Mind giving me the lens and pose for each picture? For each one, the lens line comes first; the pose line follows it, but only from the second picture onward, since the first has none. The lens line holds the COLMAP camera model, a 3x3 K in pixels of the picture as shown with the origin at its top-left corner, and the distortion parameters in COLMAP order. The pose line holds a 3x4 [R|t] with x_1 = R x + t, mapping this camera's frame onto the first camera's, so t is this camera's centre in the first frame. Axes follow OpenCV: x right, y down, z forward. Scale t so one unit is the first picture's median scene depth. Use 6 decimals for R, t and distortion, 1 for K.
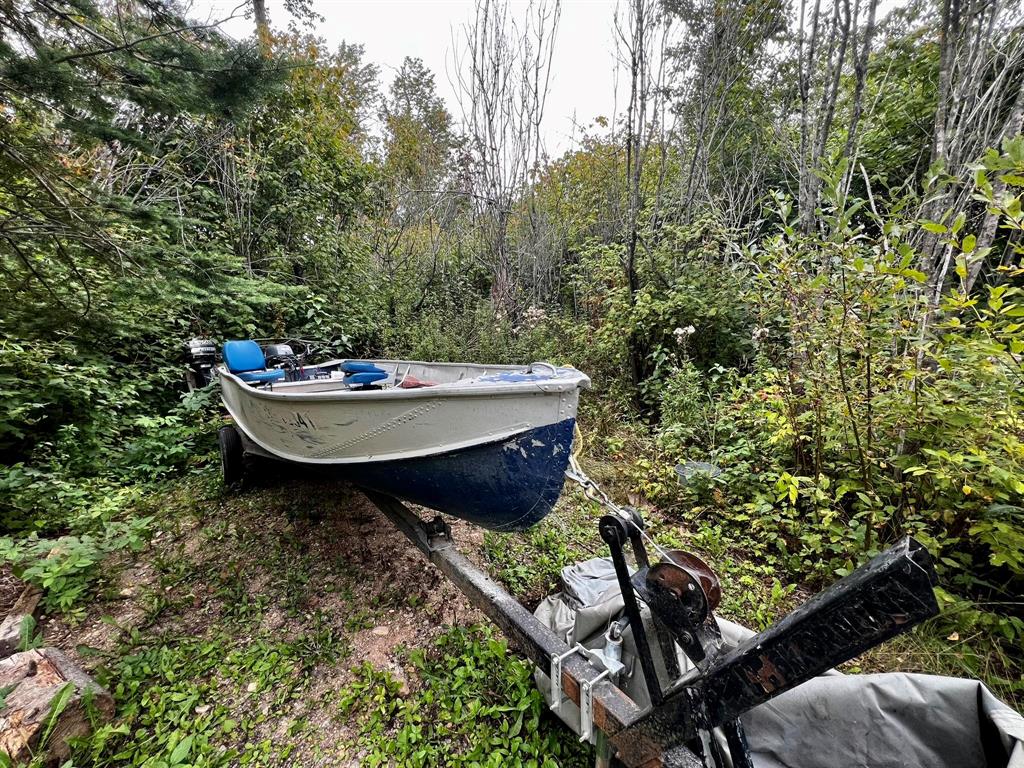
lens RADIAL K [[412.9, 0, 511.7], [0, 412.9, 387.1], [0, 0, 1]] dist [-0.001740, 0.000610]
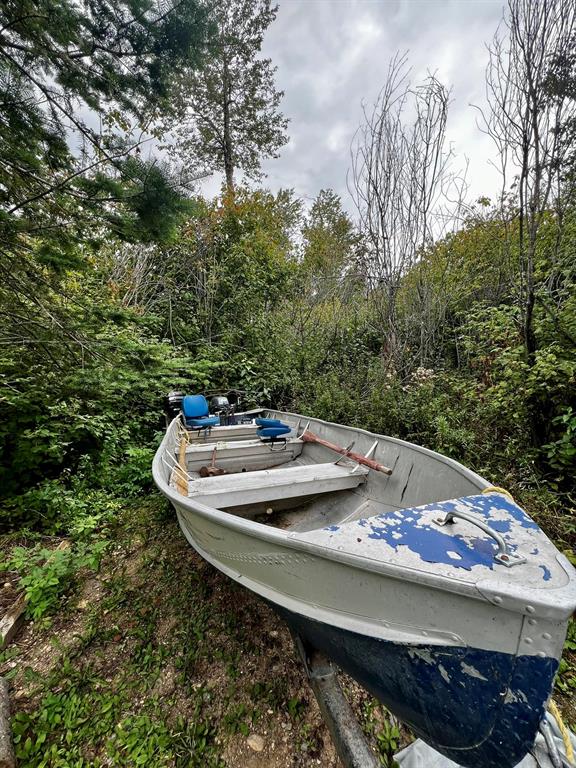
lens RADIAL K [[309.0, 0, 286.3], [0, 309.0, 384.2], [0, 0, 1]] dist [-0.001968, 0.001503]
pose [[0.941118, 0.004863, -0.338043, -0.014520], [-0.041617, 0.993958, -0.101565, -0.078965], [0.335506, 0.109653, 0.935634, 0.172612]]
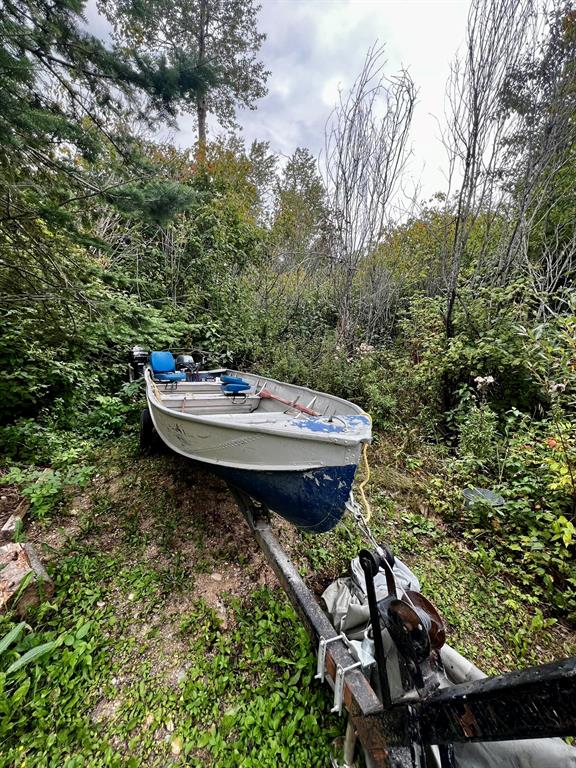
lens RADIAL K [[309.7, 0, 286.1], [0, 309.7, 383.9], [0, 0, 1]] dist [-0.001740, 0.000610]
pose [[0.972670, 0.105263, -0.206961, 0.040379], [-0.108449, 0.994094, -0.004077, -0.055824], [0.205309, 0.026411, 0.978341, -0.009469]]
